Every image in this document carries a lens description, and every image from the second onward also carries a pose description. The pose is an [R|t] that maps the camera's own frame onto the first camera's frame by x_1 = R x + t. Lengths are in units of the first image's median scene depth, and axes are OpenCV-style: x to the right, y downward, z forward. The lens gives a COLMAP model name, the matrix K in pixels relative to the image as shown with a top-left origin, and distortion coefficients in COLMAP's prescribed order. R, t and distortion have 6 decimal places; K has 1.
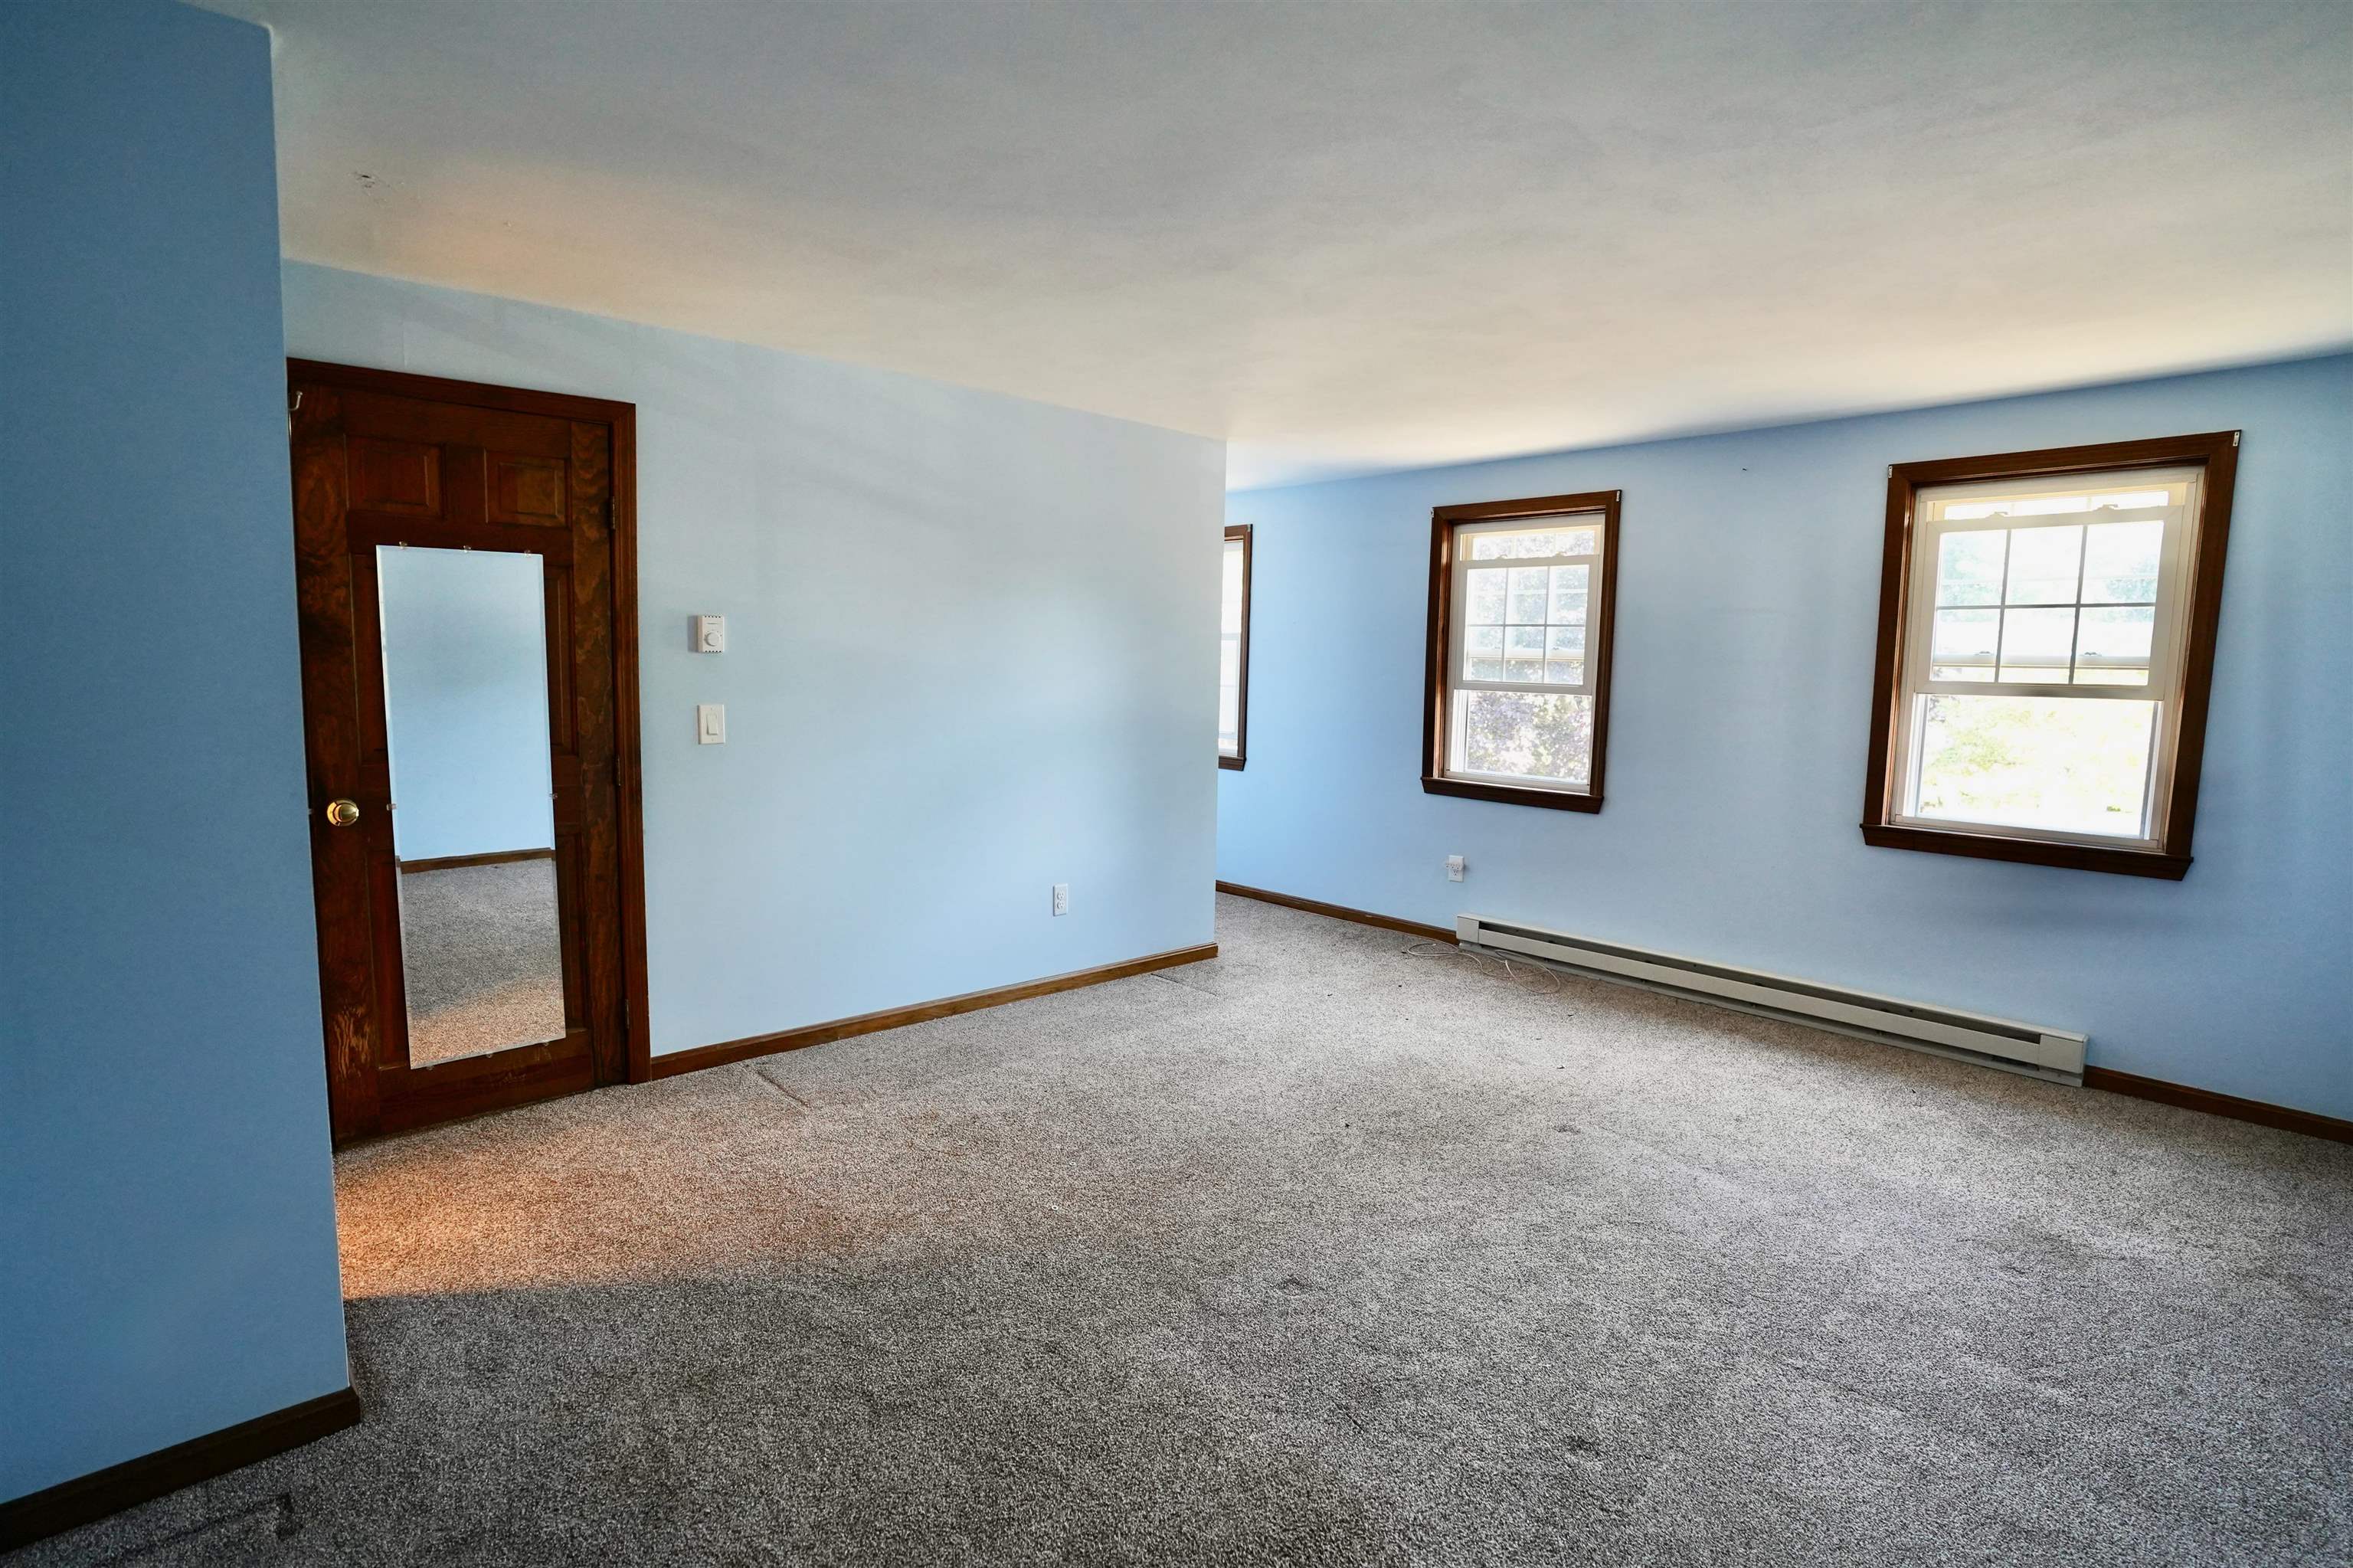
lens RADIAL K [[1140.0, 0, 1177.4], [0, 1140.0, 784.8], [0, 0, 1]] dist [-0.045667, 0.002373]
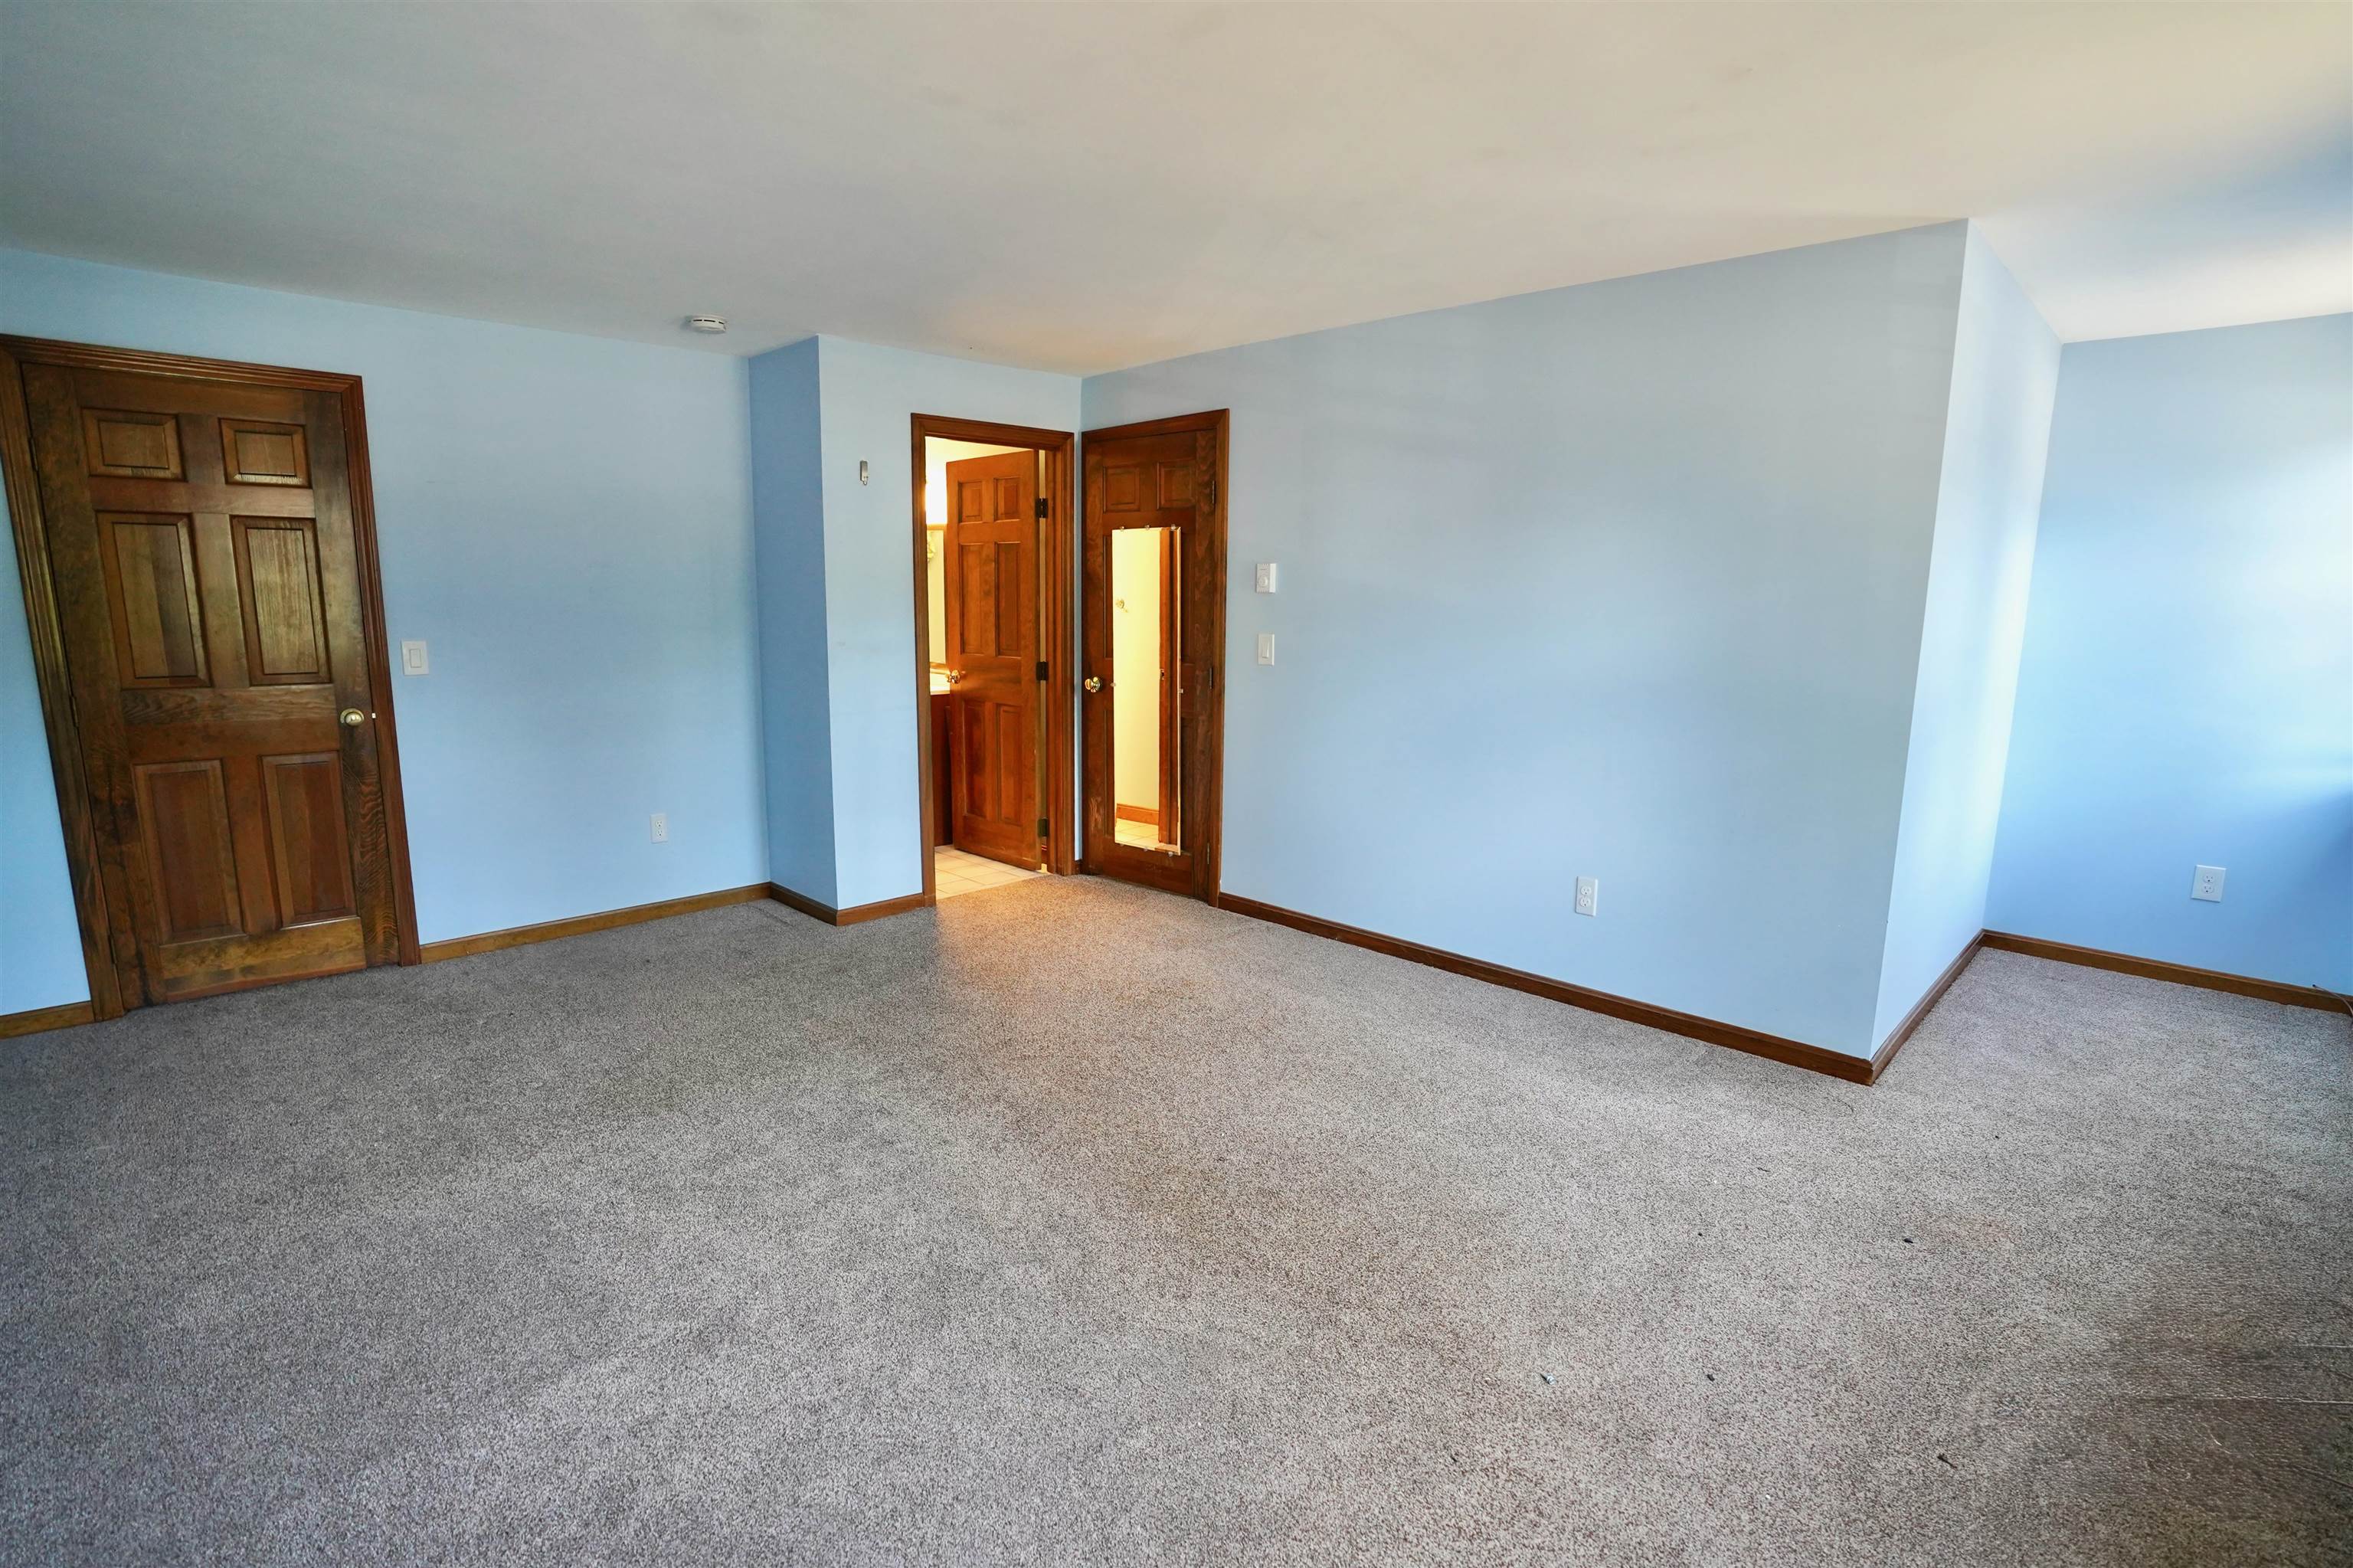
lens RADIAL K [[1140.0, 0, 1179.9], [0, 1140.0, 796.0], [0, 0, 1]] dist [-0.045667, 0.002373]
pose [[0.053368, 0.162547, -0.985257, 0.931709], [-0.118880, 0.980680, 0.155352, -0.086530], [0.991473, 0.108837, 0.071661, 0.889576]]
